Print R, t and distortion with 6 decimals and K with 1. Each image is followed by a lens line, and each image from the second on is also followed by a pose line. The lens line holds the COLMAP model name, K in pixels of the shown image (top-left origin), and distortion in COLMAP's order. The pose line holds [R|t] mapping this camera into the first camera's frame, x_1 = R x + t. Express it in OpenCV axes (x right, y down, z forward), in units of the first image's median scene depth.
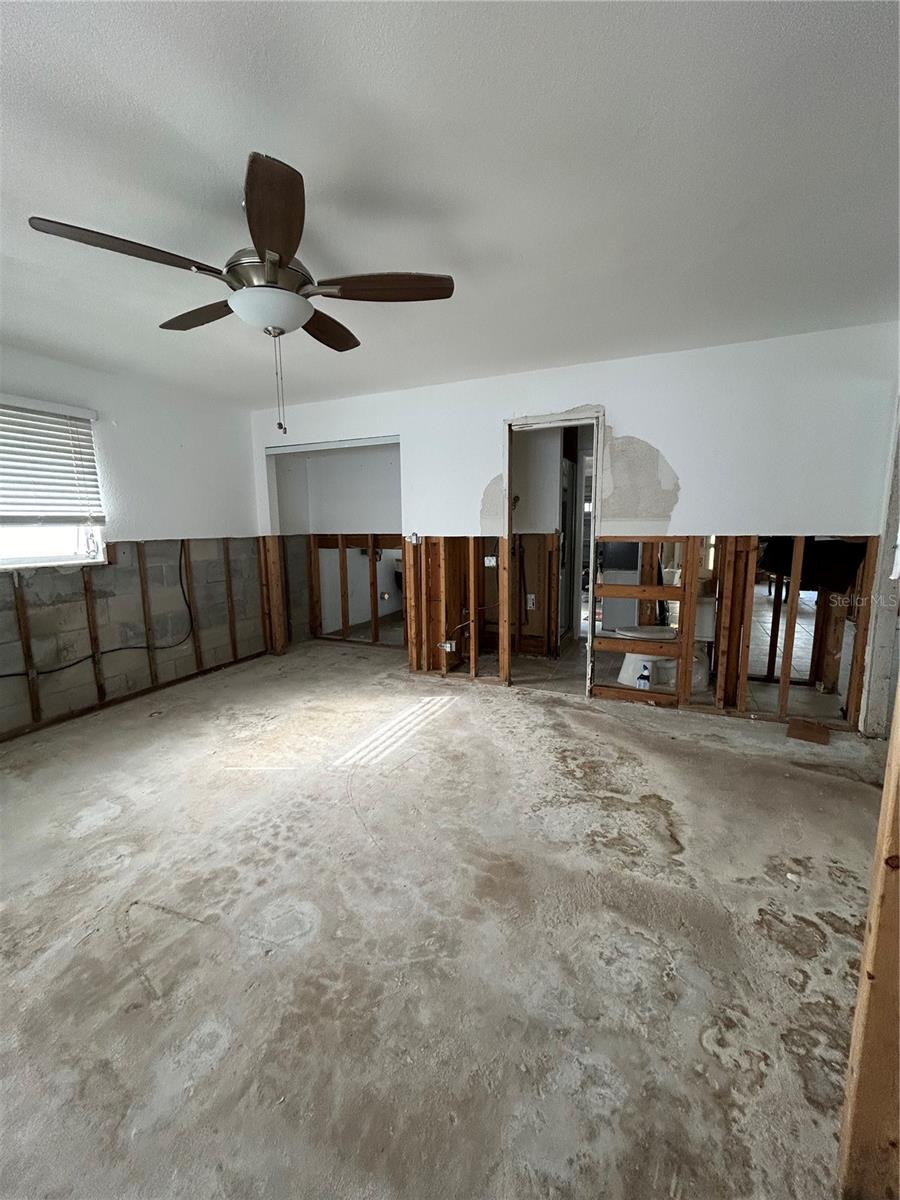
lens RADIAL K [[483.4, 0, 450.3], [0, 483.4, 598.5], [0, 0, 1]] dist [-0.000303, 0.000249]
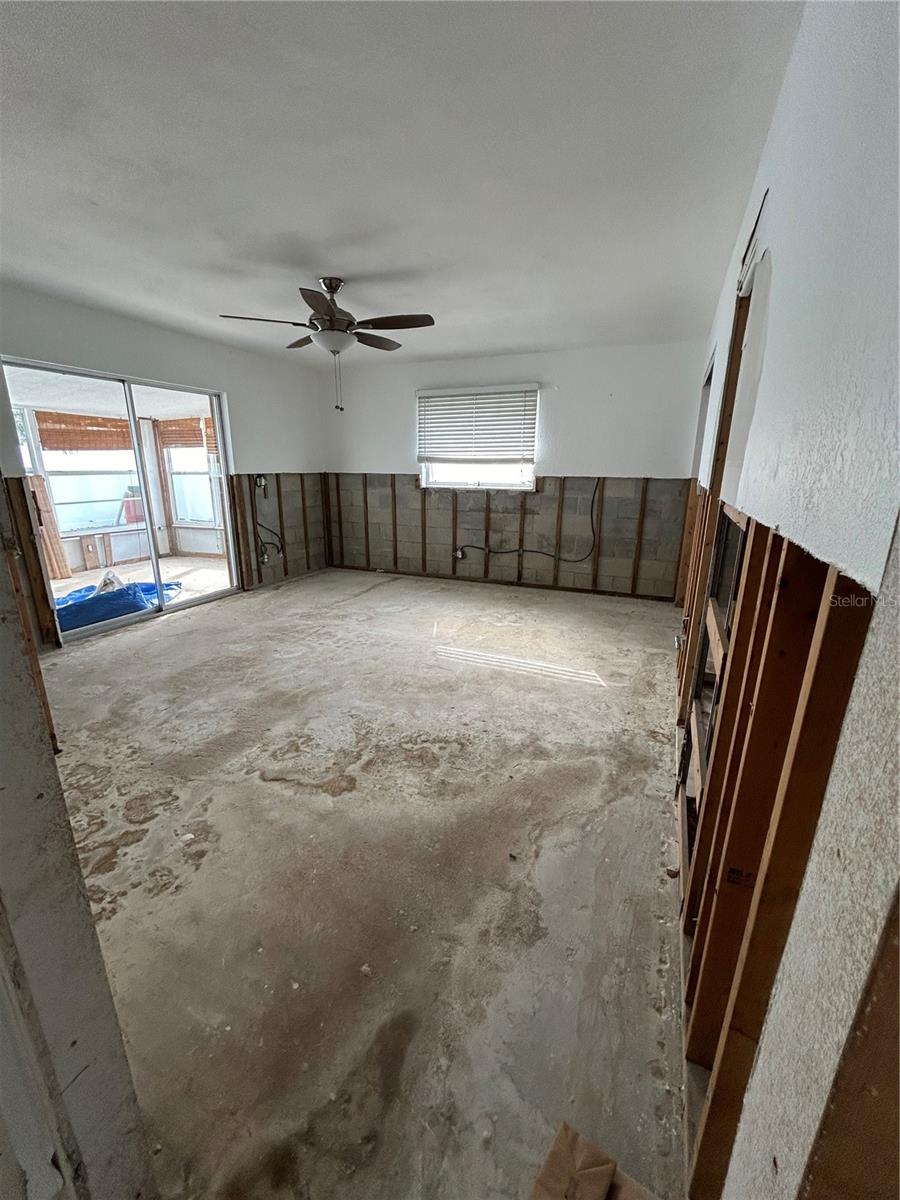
lens RADIAL K [[483.4, 0, 450.3], [0, 483.4, 598.5], [0, 0, 1]] dist [-0.000303, 0.000249]
pose [[0.007208, 0.277415, -0.960723, 0.981599], [-0.157848, 0.949019, 0.272851, -0.153737], [0.987437, 0.149682, 0.050630, 0.905315]]
